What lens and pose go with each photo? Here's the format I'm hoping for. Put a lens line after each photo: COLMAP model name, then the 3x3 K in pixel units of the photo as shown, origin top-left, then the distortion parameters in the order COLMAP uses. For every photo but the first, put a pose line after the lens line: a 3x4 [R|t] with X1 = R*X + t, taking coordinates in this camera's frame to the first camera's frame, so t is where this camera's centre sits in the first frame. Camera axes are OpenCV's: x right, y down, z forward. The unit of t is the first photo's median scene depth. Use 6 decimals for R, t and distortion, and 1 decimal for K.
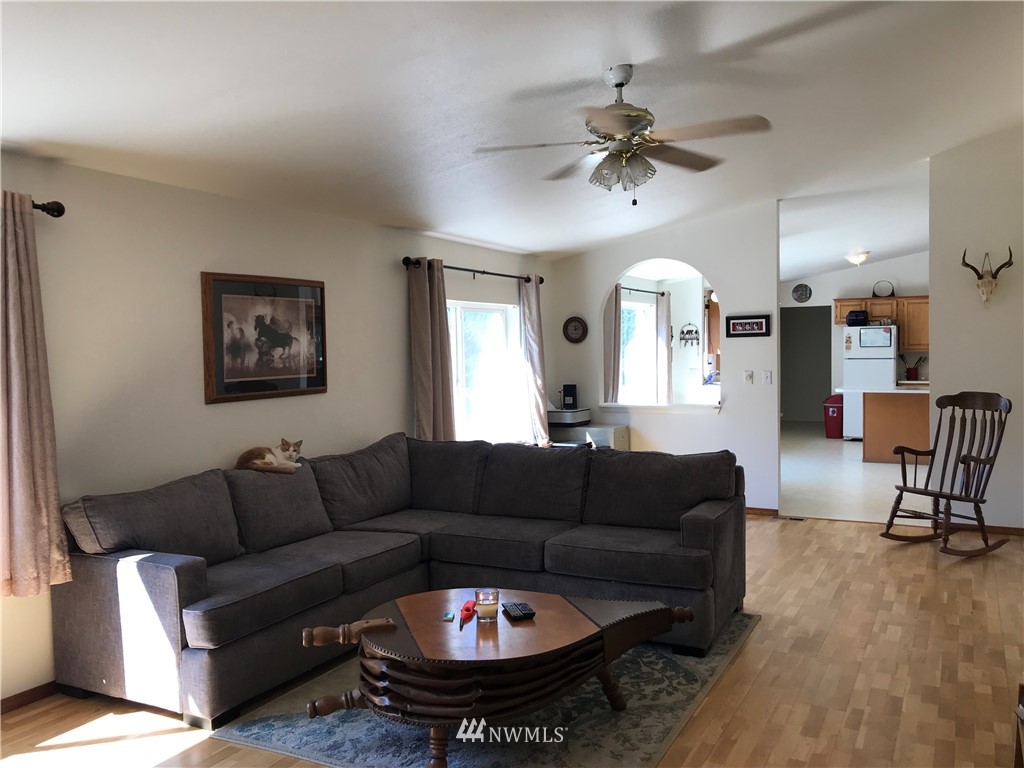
lens RADIAL K [[856.9, 0, 514.1], [0, 856.9, 381.9], [0, 0, 1]] dist [0.032928, -0.003283]
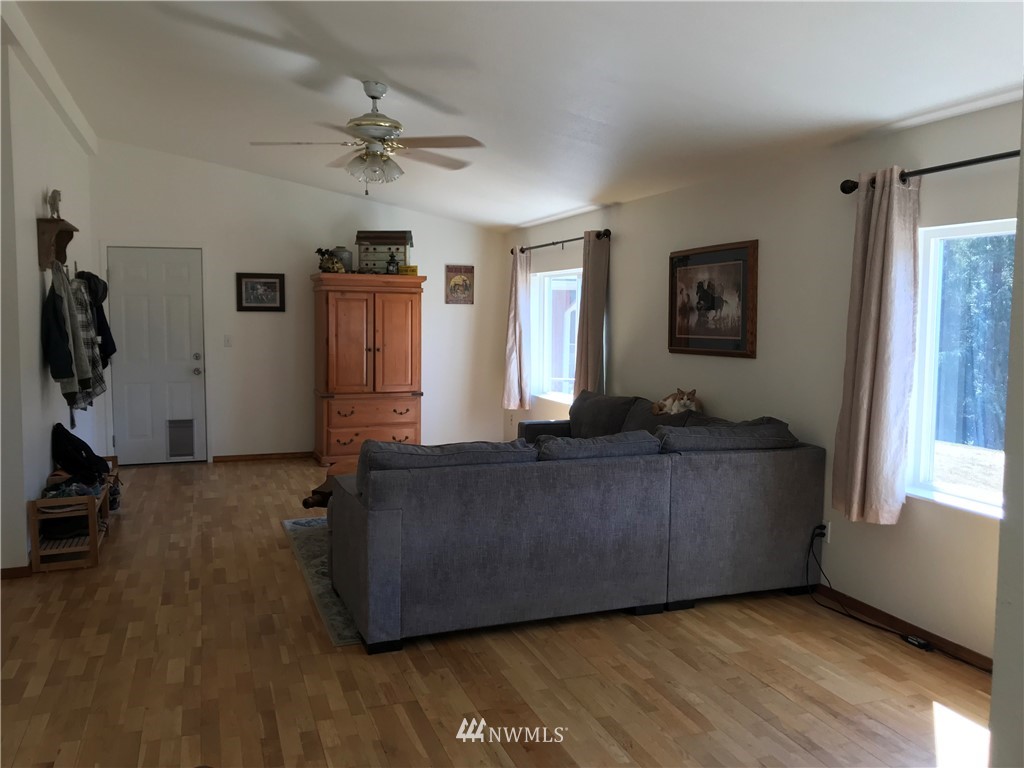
lens RADIAL K [[856.9, 0, 508.1], [0, 856.9, 387.3], [0, 0, 1]] dist [0.032928, -0.003283]
pose [[-0.679724, 0.077619, -0.729350, 0.935682], [-0.020522, 0.991983, 0.124695, -0.096772], [0.733181, 0.099726, -0.672681, 2.049886]]
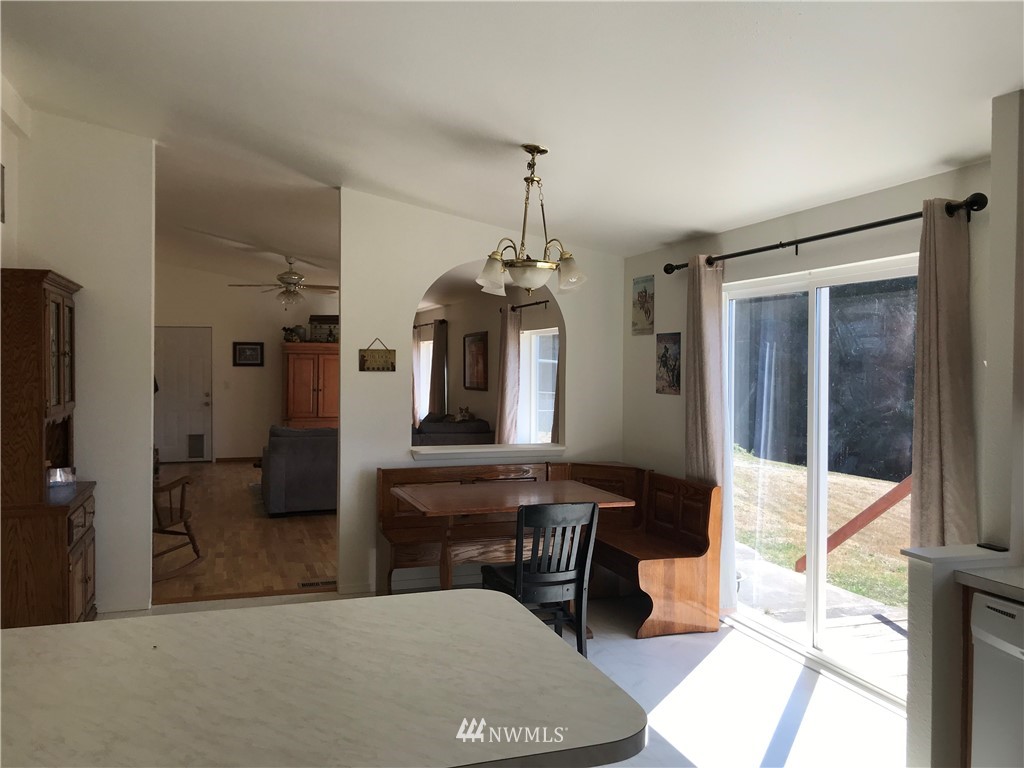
lens RADIAL K [[856.9, 0, 509.8], [0, 856.9, 384.0], [0, 0, 1]] dist [0.032928, -0.003283]
pose [[-0.696078, 0.031329, -0.717283, 1.537791], [-0.018193, 0.997957, 0.061243, -0.166217], [0.717736, 0.055679, -0.694086, 3.333098]]
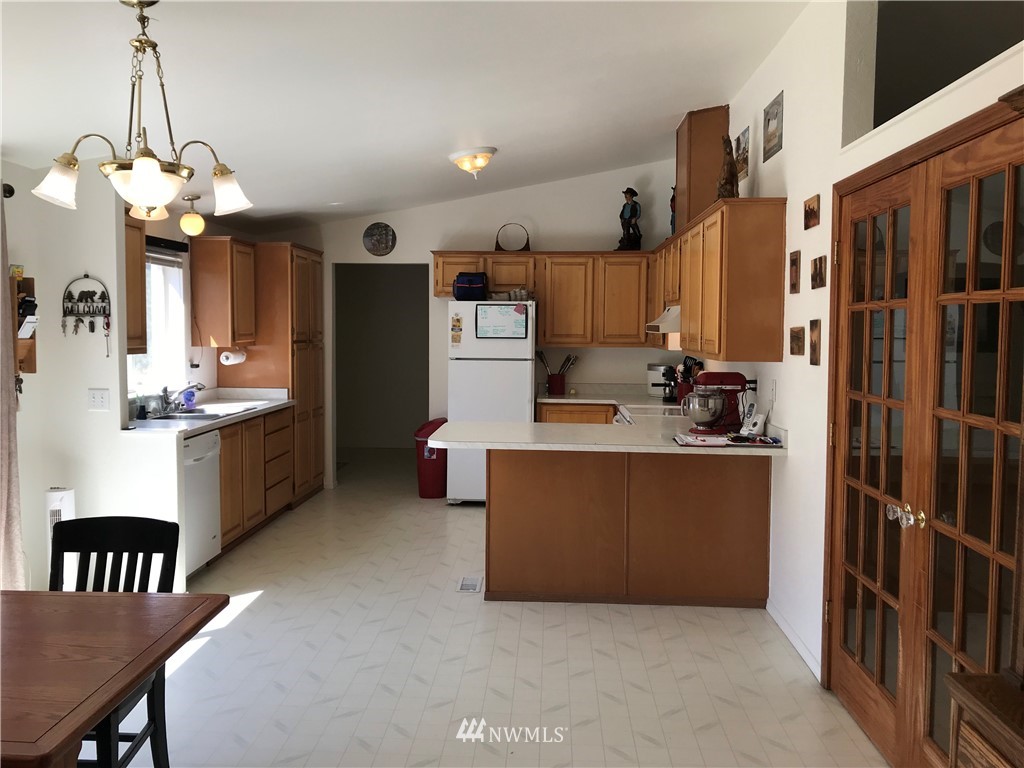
lens RADIAL K [[856.9, 0, 512.7], [0, 856.9, 381.2], [0, 0, 1]] dist [0.032928, -0.003283]
pose [[0.907078, -0.006280, 0.420916, 0.186146], [-0.003038, 0.999765, 0.021464, -0.024109], [-0.420952, -0.020748, 0.906846, 0.477528]]
